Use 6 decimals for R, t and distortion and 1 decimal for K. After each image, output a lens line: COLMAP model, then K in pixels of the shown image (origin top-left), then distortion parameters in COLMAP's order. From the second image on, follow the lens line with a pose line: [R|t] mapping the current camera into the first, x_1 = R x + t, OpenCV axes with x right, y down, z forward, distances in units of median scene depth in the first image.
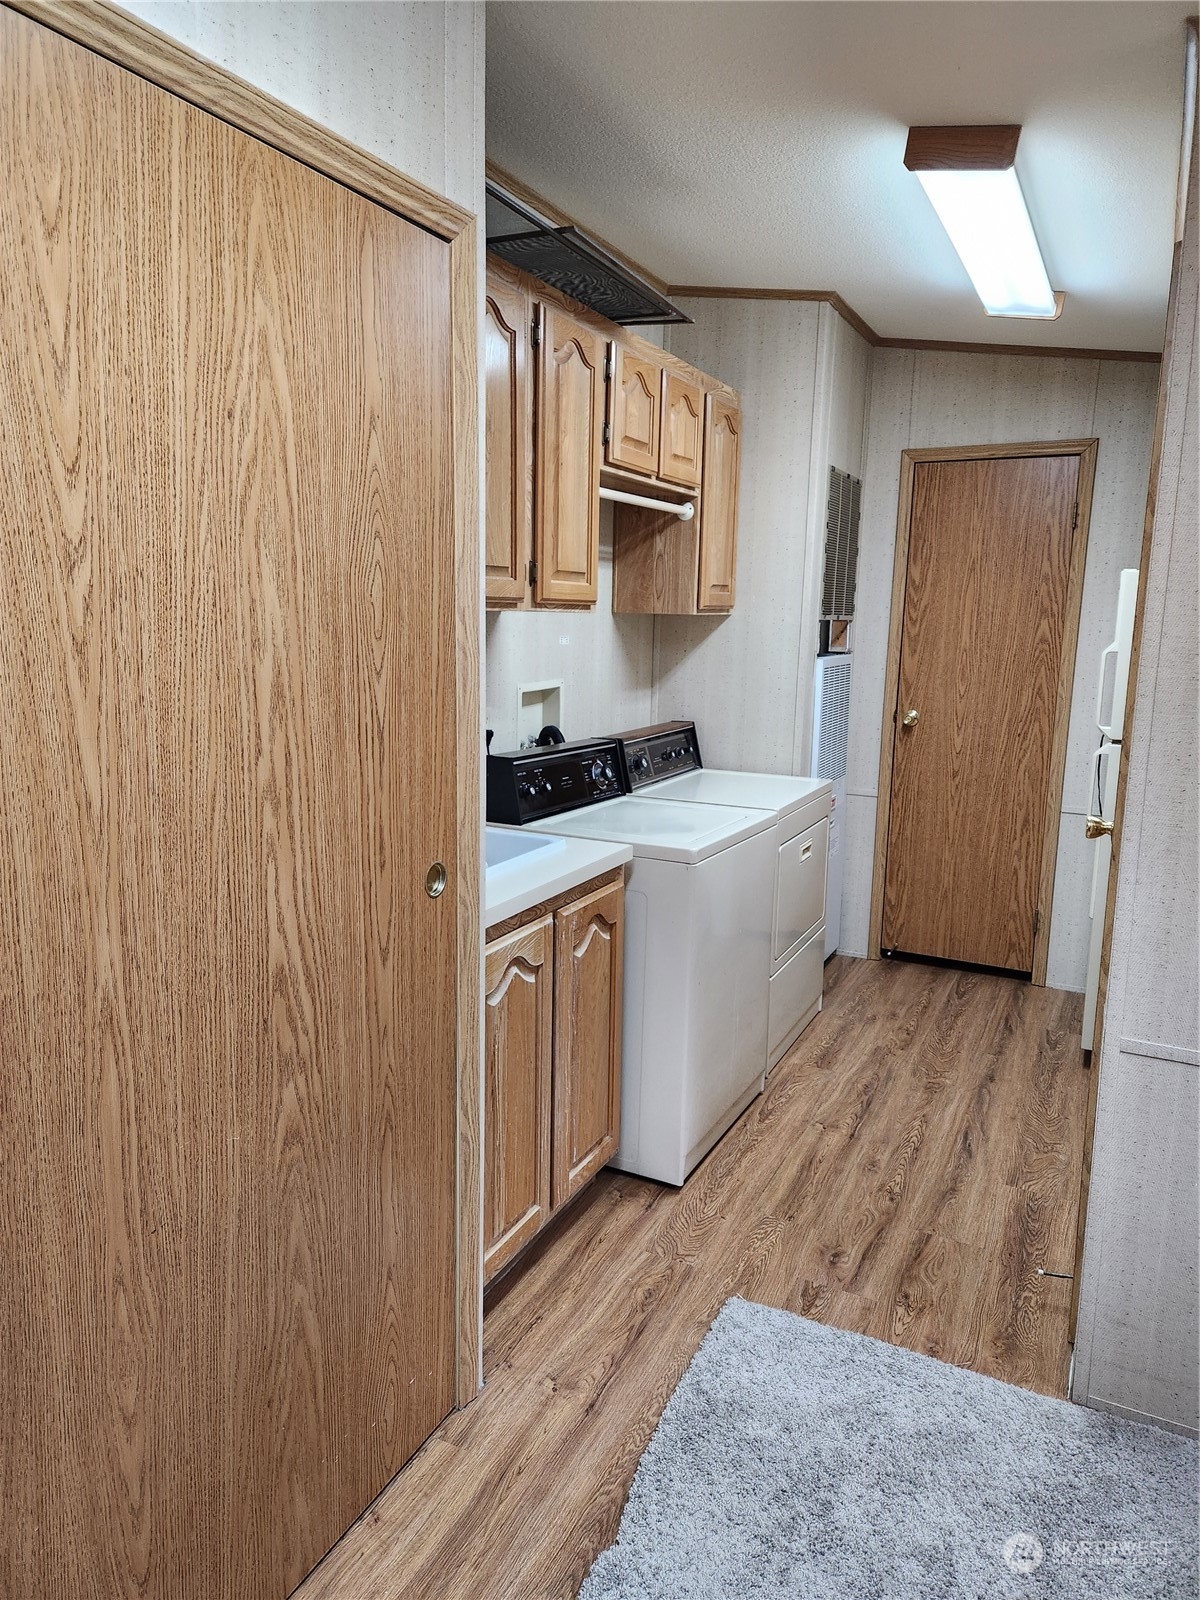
lens RADIAL K [[1072.9, 0, 602.0], [0, 1072.9, 790.9], [0, 0, 1]] dist [0.052771, -0.078106]
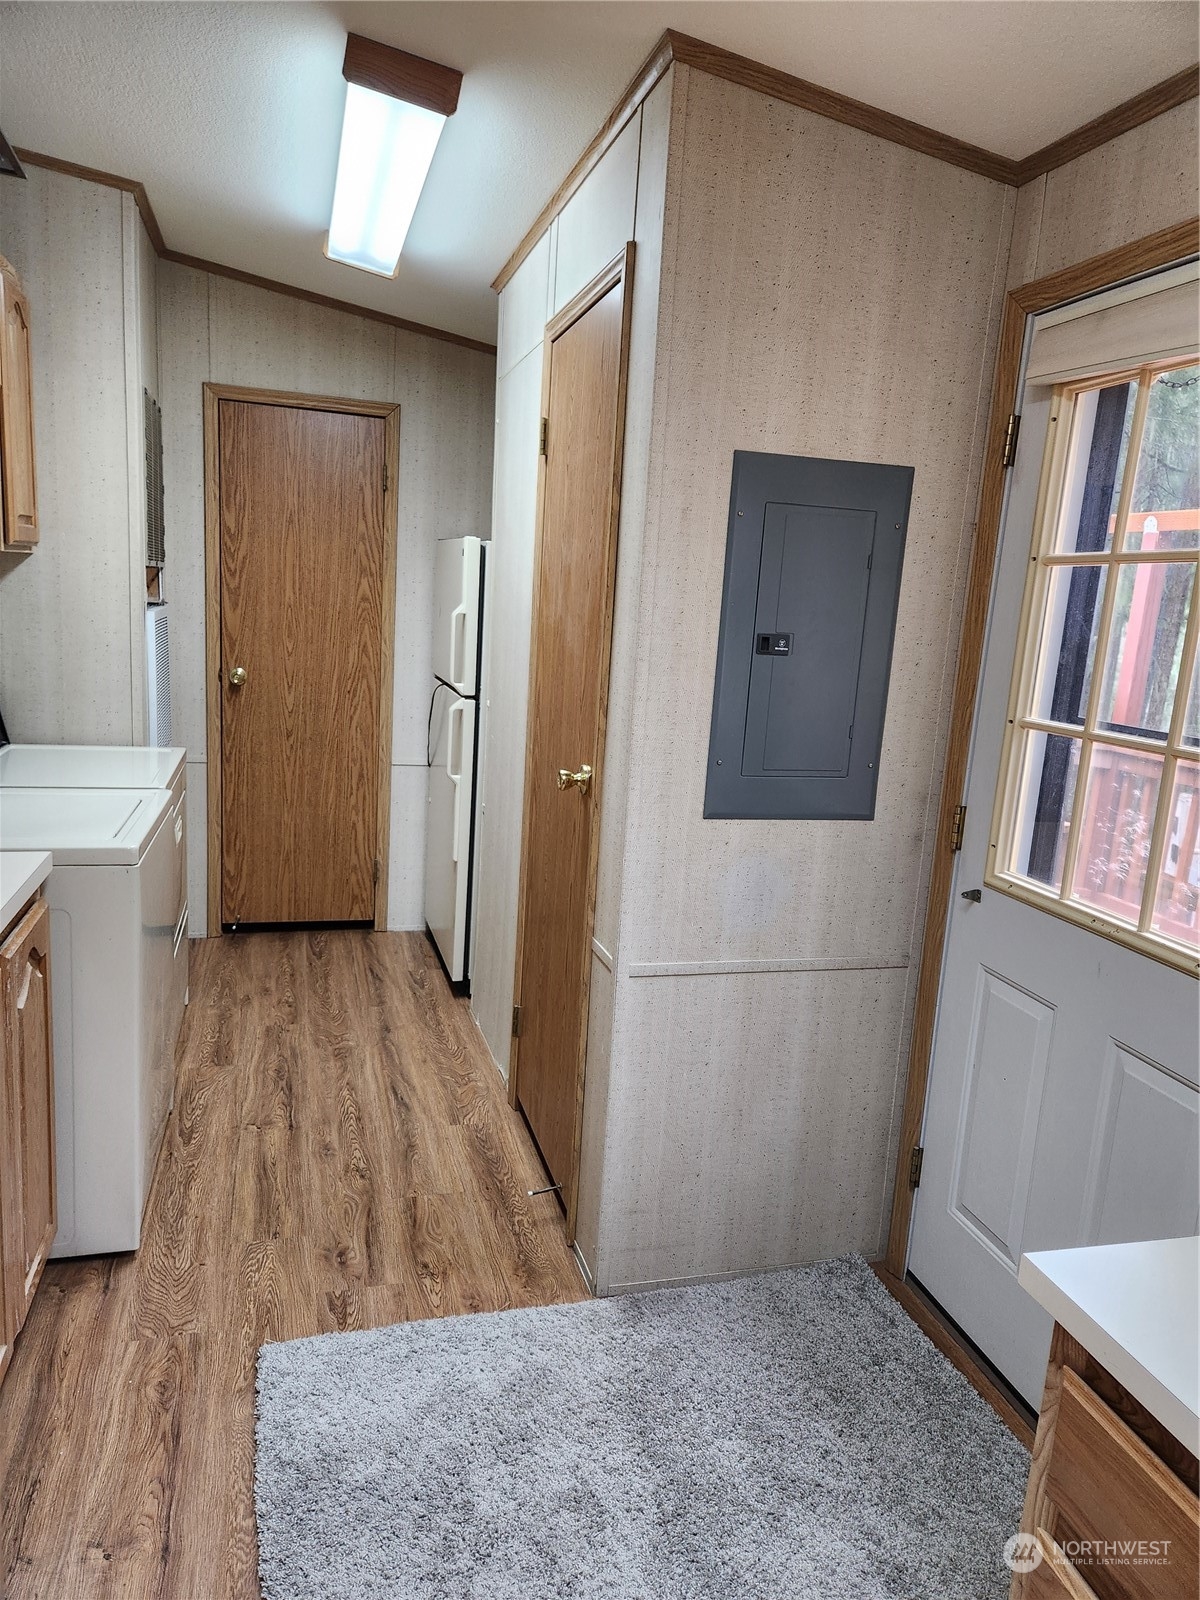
lens RADIAL K [[1058.9, 0, 600.0], [0, 1058.9, 800.0], [0, 0, 1]] dist [0.046196, -0.065029]
pose [[0.720188, -0.098893, 0.686695, -0.180591], [0.060471, 0.994969, 0.079869, -0.020813], [-0.691139, -0.015995, 0.722545, 0.145883]]
